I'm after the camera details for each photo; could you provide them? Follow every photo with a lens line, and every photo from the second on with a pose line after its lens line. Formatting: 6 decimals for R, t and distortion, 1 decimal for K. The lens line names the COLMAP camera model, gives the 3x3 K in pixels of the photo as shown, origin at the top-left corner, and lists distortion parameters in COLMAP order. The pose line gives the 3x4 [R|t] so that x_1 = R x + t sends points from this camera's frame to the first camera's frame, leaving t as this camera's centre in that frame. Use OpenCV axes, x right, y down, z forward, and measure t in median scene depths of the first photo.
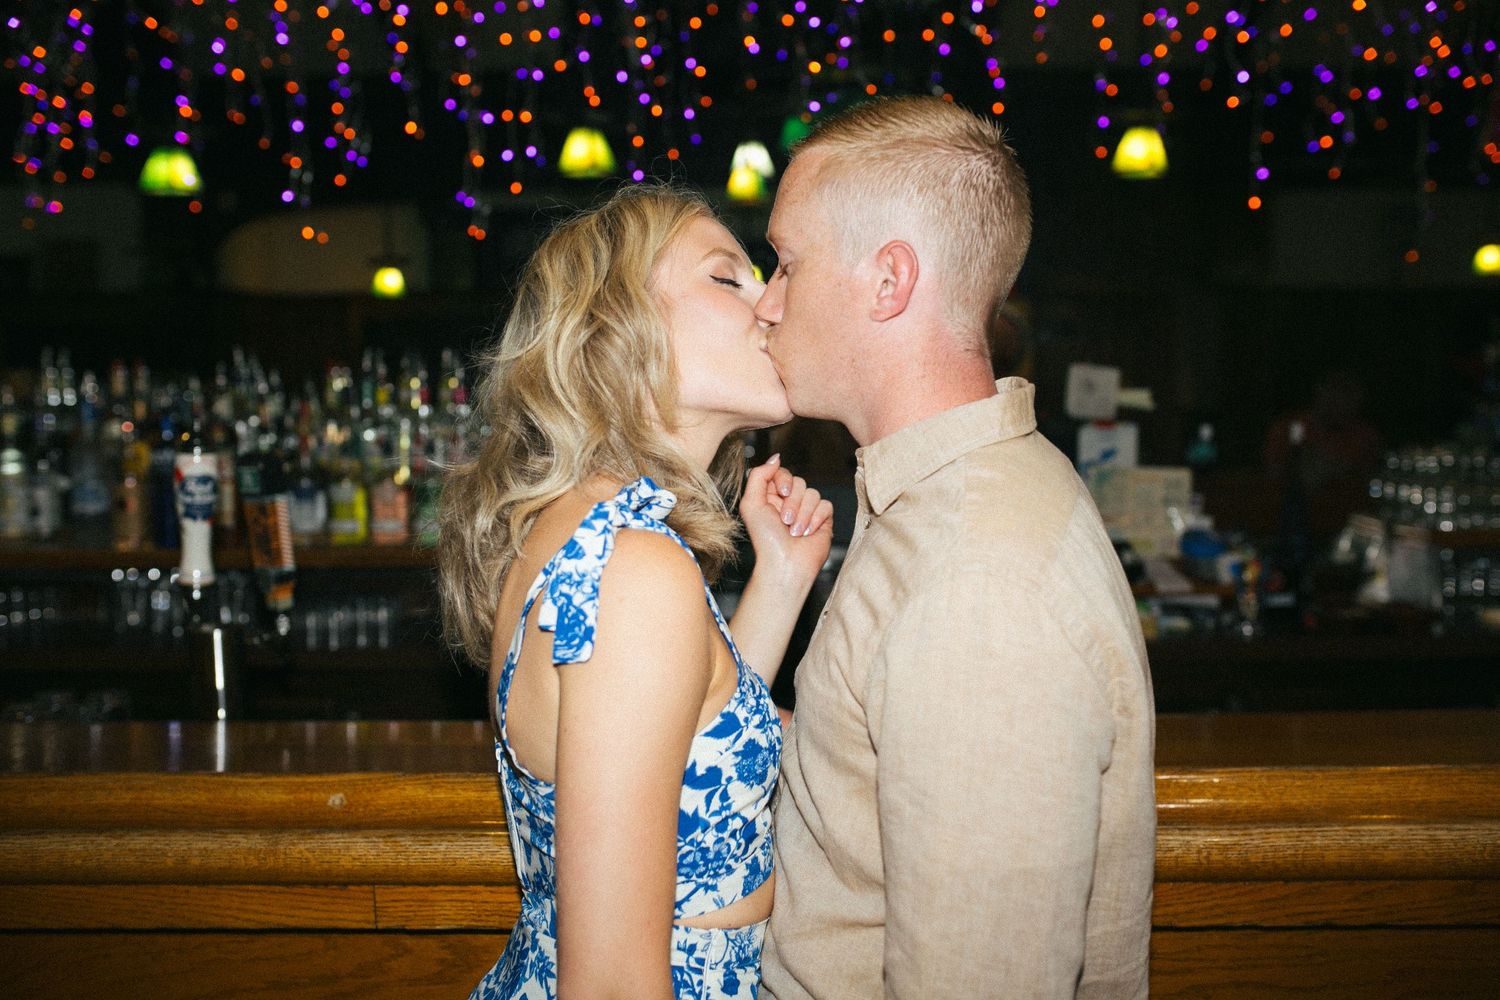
lens RADIAL K [[1358.8, 0, 750.0], [0, 1358.8, 500.0], [0, 0, 1]] dist [-0.055794, -0.004324]
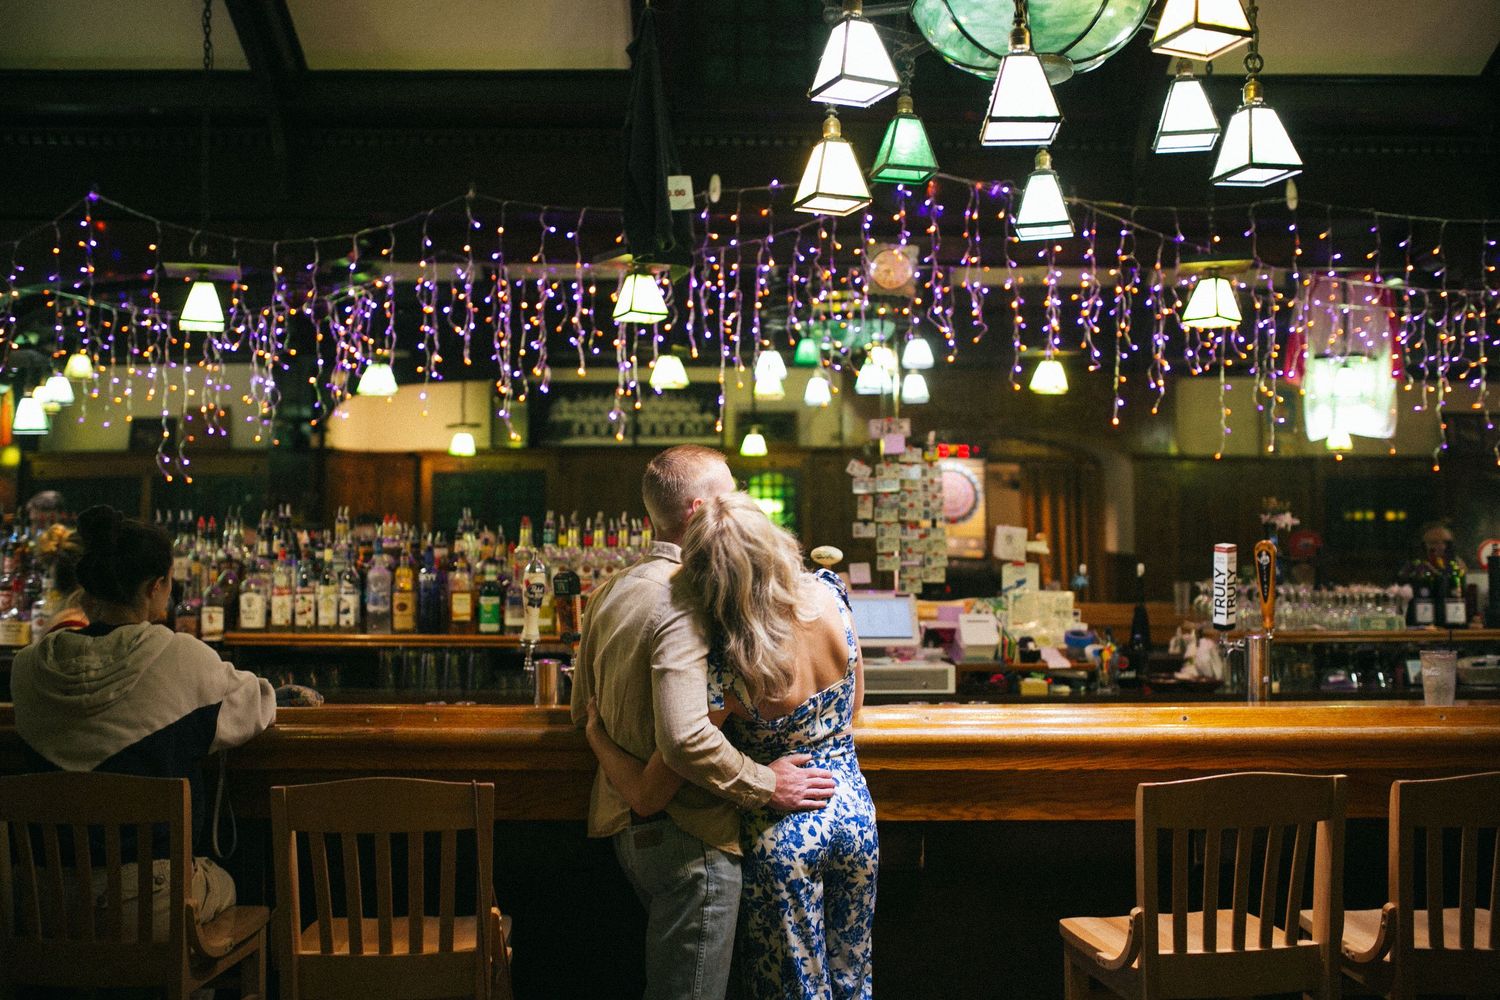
lens RADIAL K [[1358.8, 0, 750.0], [0, 1358.8, 500.0], [0, 0, 1]] dist [-0.055794, -0.004324]
pose [[0.999570, 0.011173, 0.027115, -0.092160], [-0.008343, 0.994713, -0.102355, 0.034646], [-0.028115, 0.102084, 0.994378, -0.563666]]
